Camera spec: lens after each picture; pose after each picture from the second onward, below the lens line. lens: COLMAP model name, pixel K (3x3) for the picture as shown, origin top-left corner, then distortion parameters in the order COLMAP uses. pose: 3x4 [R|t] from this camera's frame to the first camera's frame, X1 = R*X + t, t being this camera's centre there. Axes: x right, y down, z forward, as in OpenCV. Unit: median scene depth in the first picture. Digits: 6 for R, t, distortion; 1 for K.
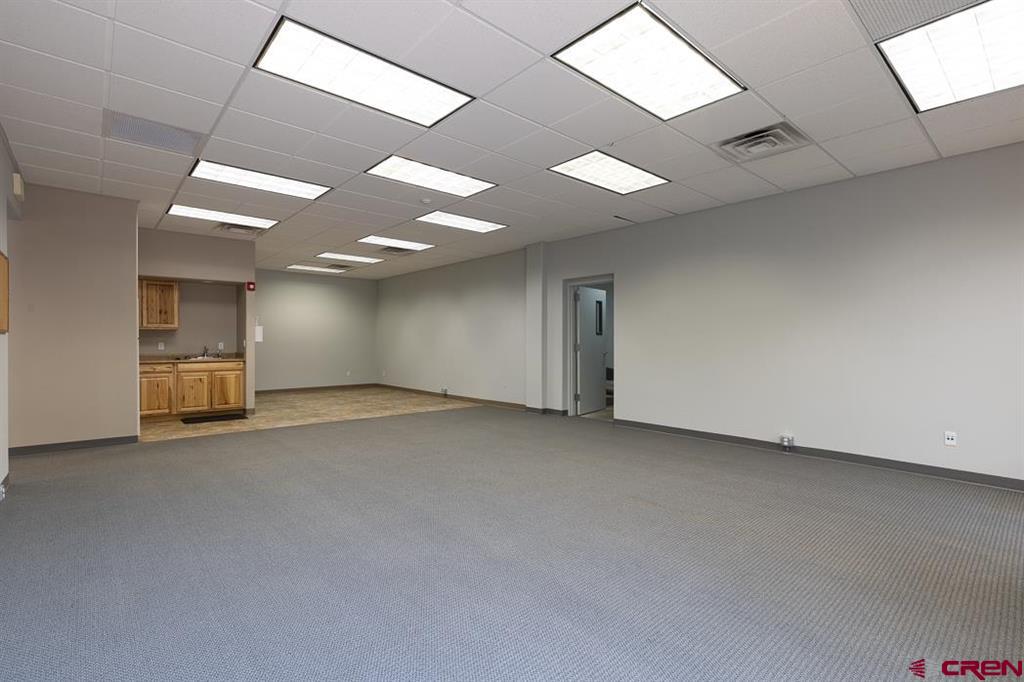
lens RADIAL K [[467.1, 0, 509.3], [0, 467.1, 342.3], [0, 0, 1]] dist [0.008785, -0.000064]
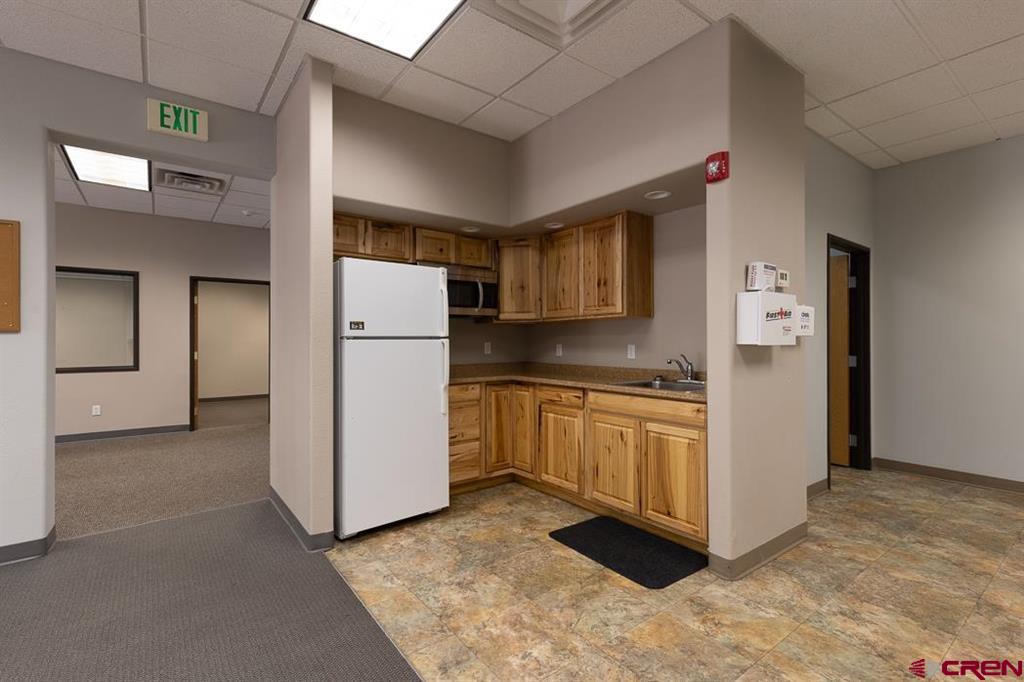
lens RADIAL K [[467.1, 0, 508.3], [0, 467.1, 337.5], [0, 0, 1]] dist [0.008785, -0.000064]
pose [[-0.075705, -0.008342, -0.997095, -0.237796], [0.002579, 0.999960, -0.008562, -0.003209], [0.997127, -0.003220, -0.075681, 0.925326]]
